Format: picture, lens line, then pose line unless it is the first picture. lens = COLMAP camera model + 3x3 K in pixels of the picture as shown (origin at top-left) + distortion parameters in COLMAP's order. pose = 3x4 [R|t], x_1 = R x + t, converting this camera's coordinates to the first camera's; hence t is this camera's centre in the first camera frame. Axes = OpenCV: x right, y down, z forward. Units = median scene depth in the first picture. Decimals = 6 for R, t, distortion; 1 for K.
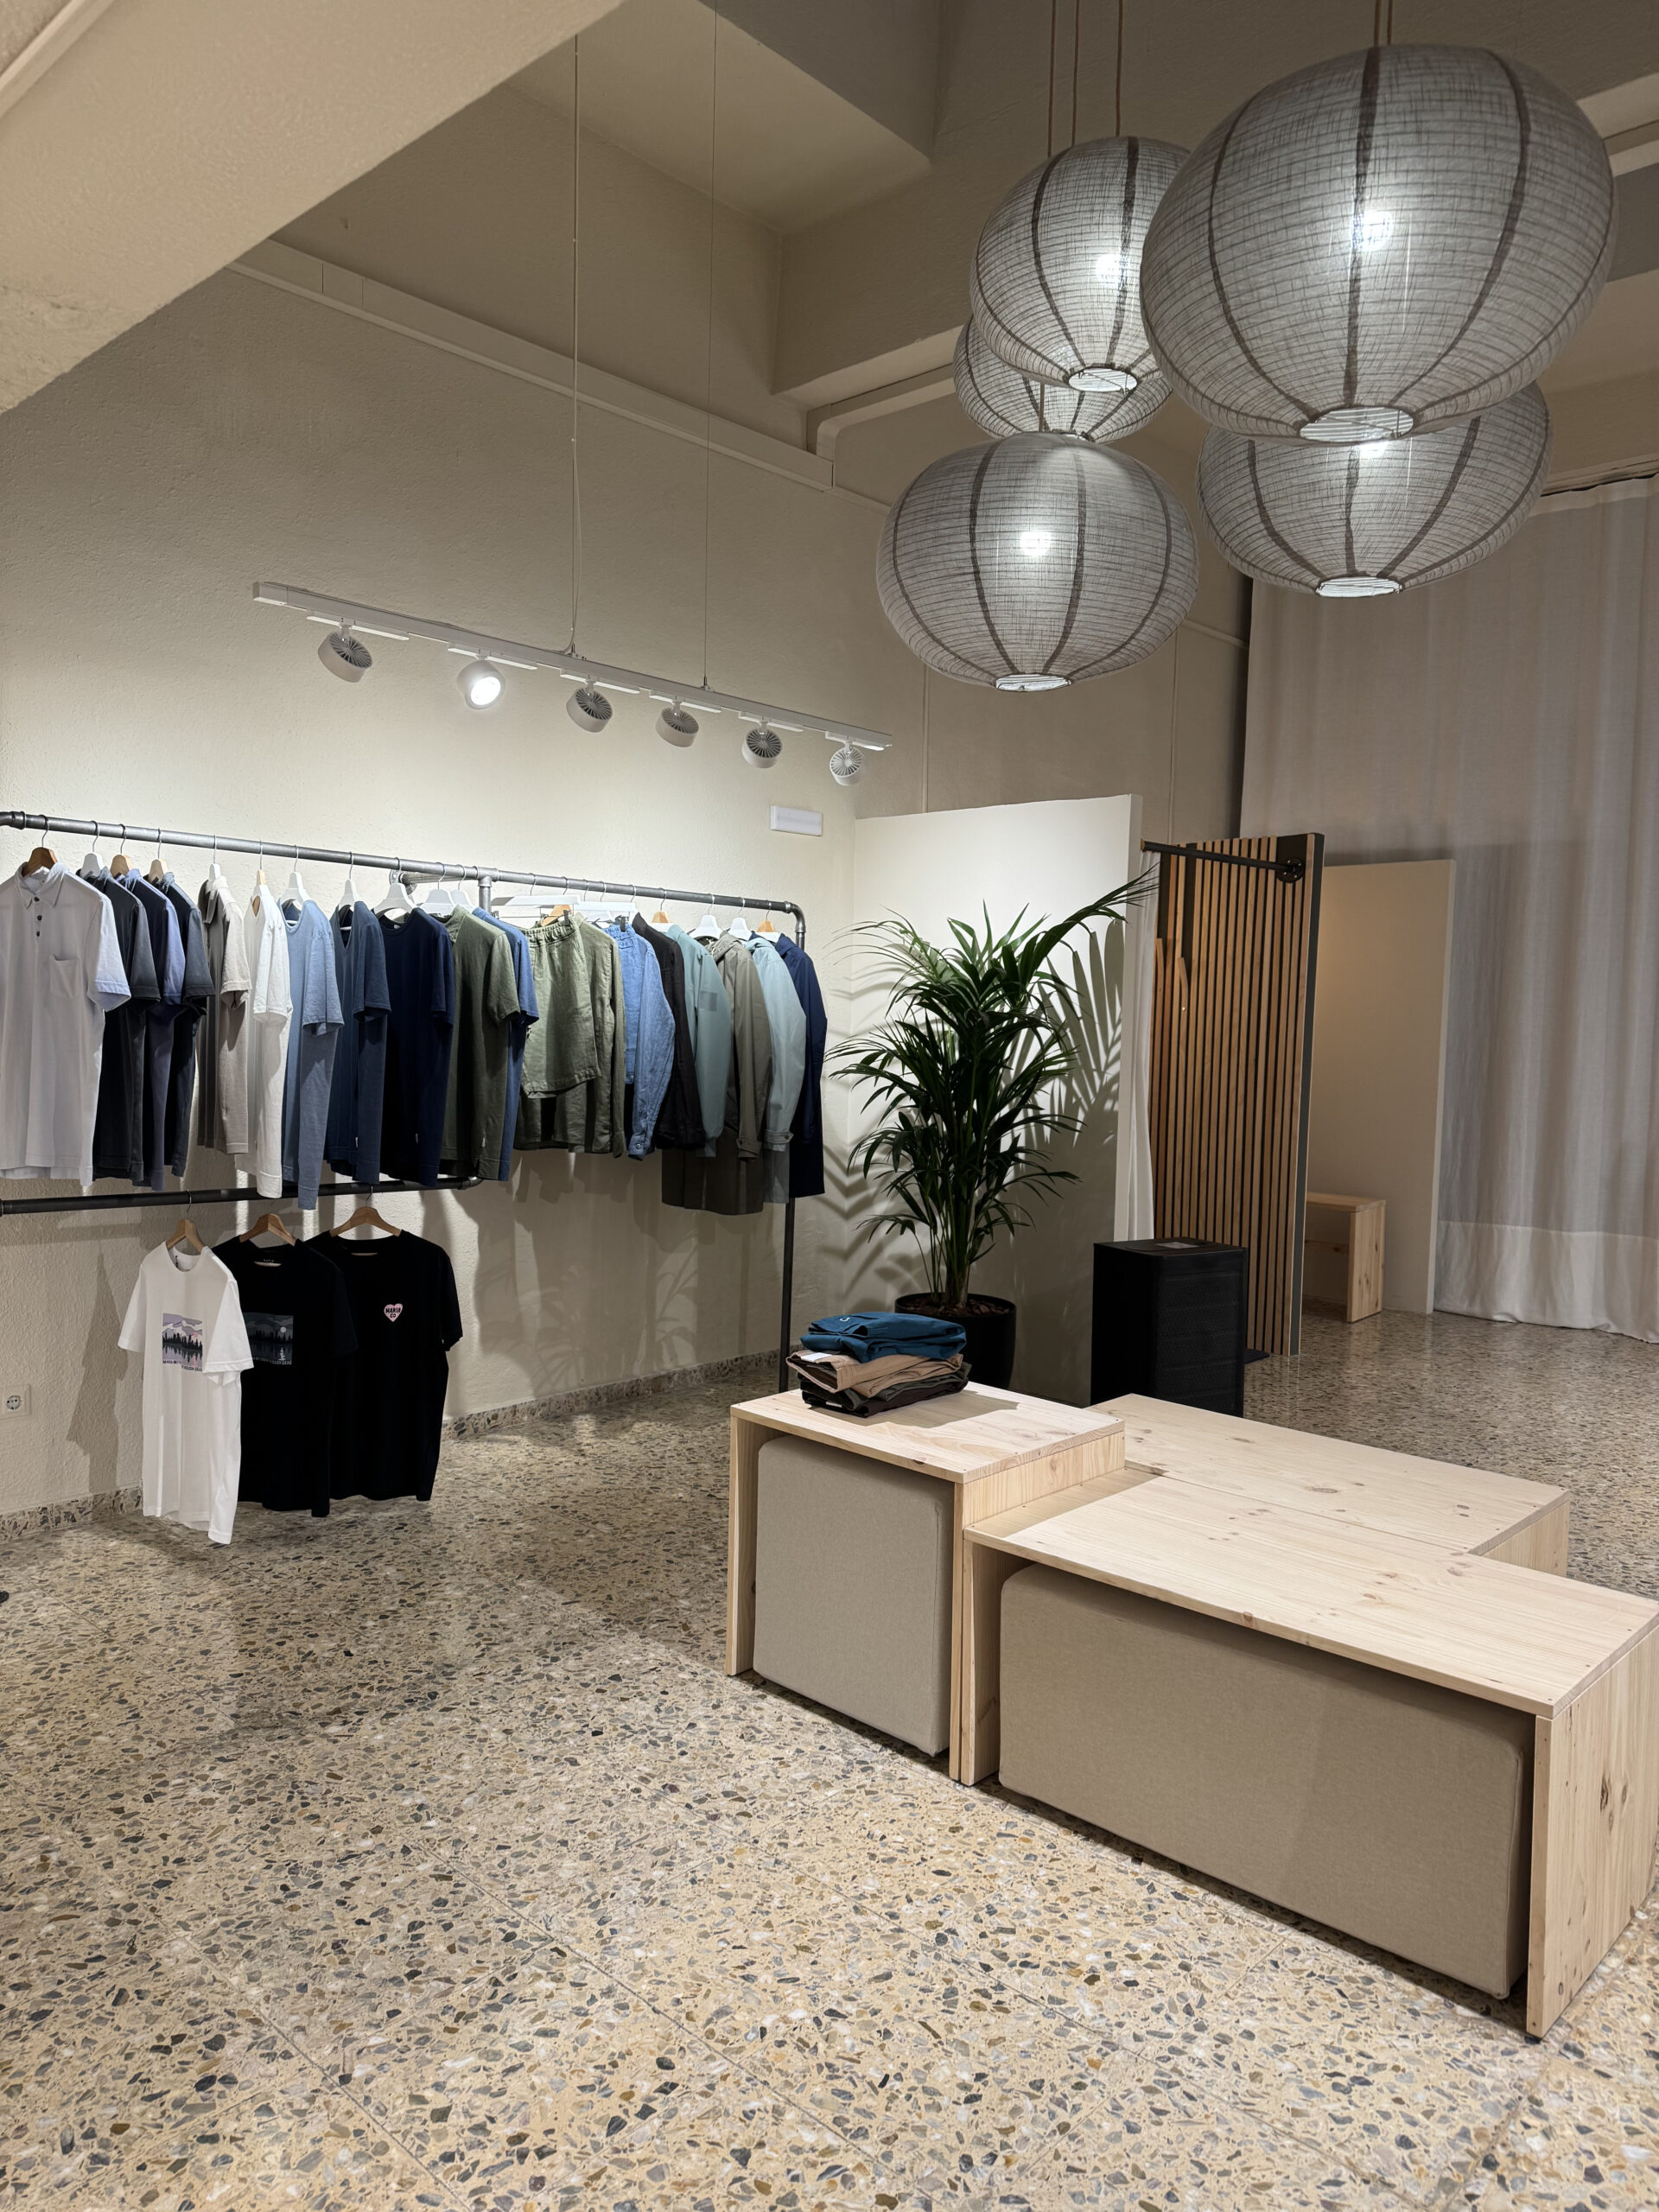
lens RADIAL K [[1530.0, 0, 829.5], [0, 1530.0, 1106.0], [0, 0, 1]] dist [0.003528, -0.001356]
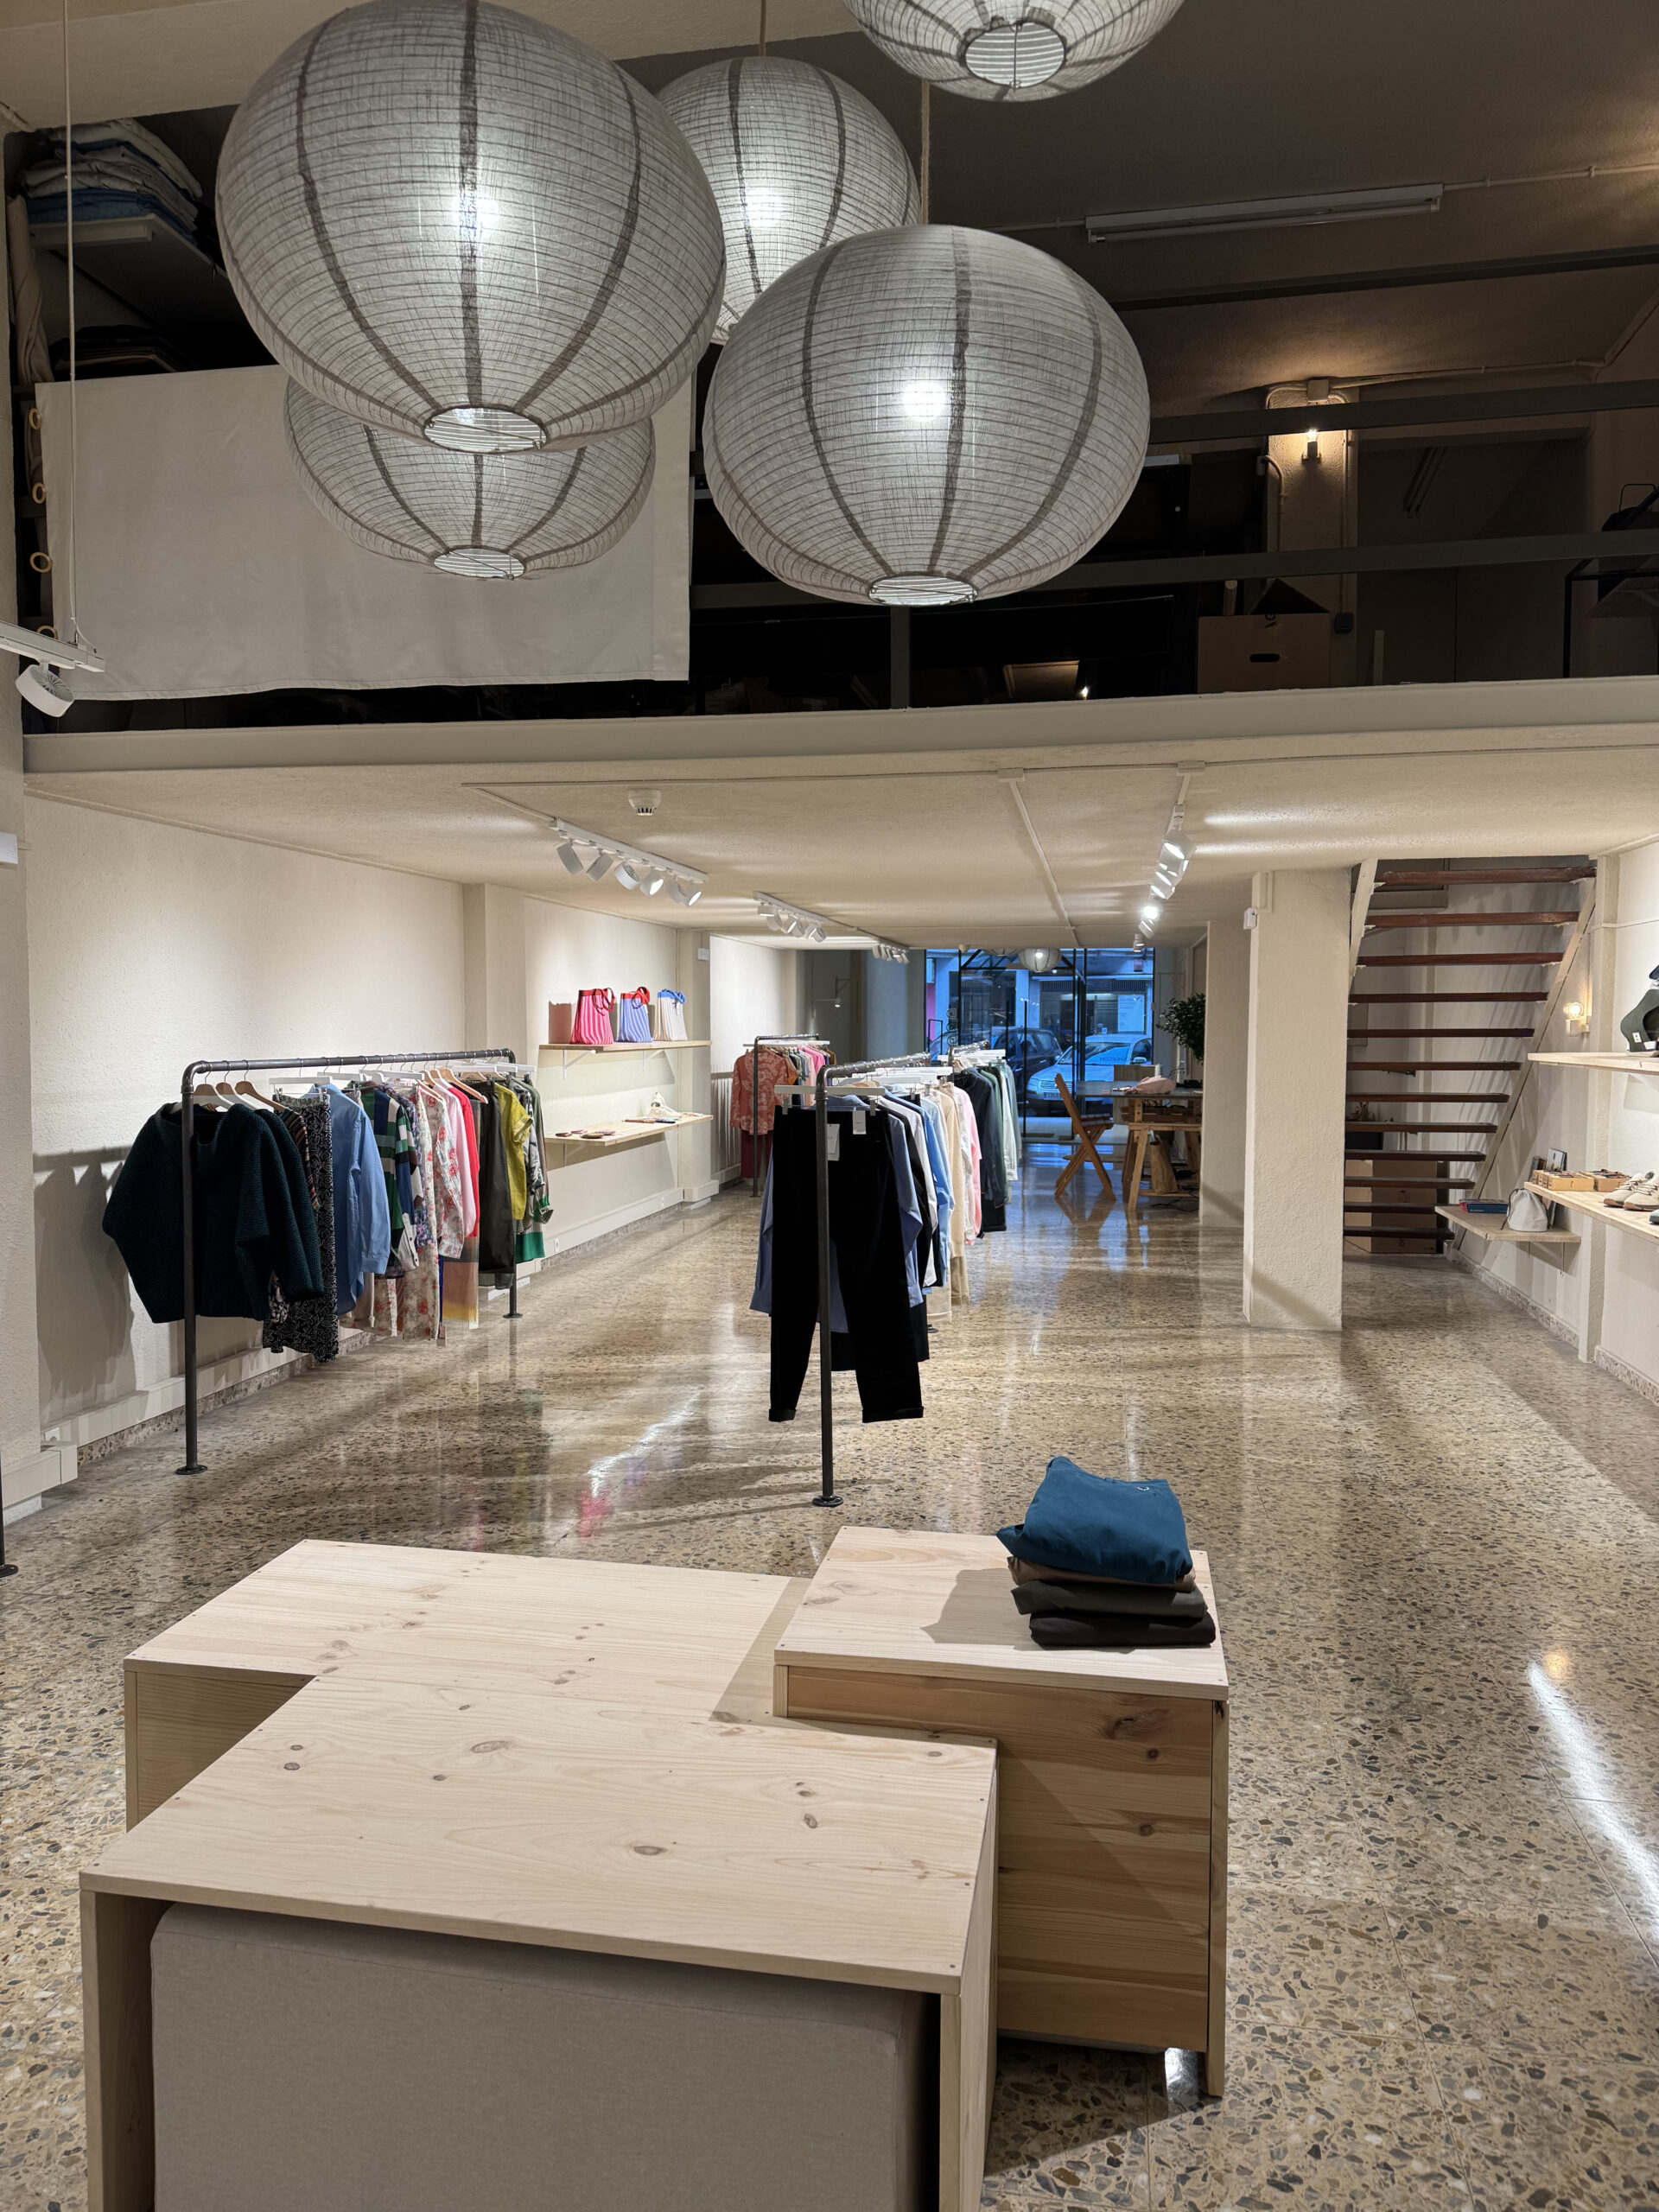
lens RADIAL K [[1530.0, 0, 829.5], [0, 1530.0, 1106.0], [0, 0, 1]] dist [0.003528, -0.001356]
pose [[-0.840397, 0.005366, -0.541944, 0.564602], [-0.056591, 0.993616, 0.097594, -0.107862], [0.539008, 0.112687, -0.834729, 1.620278]]
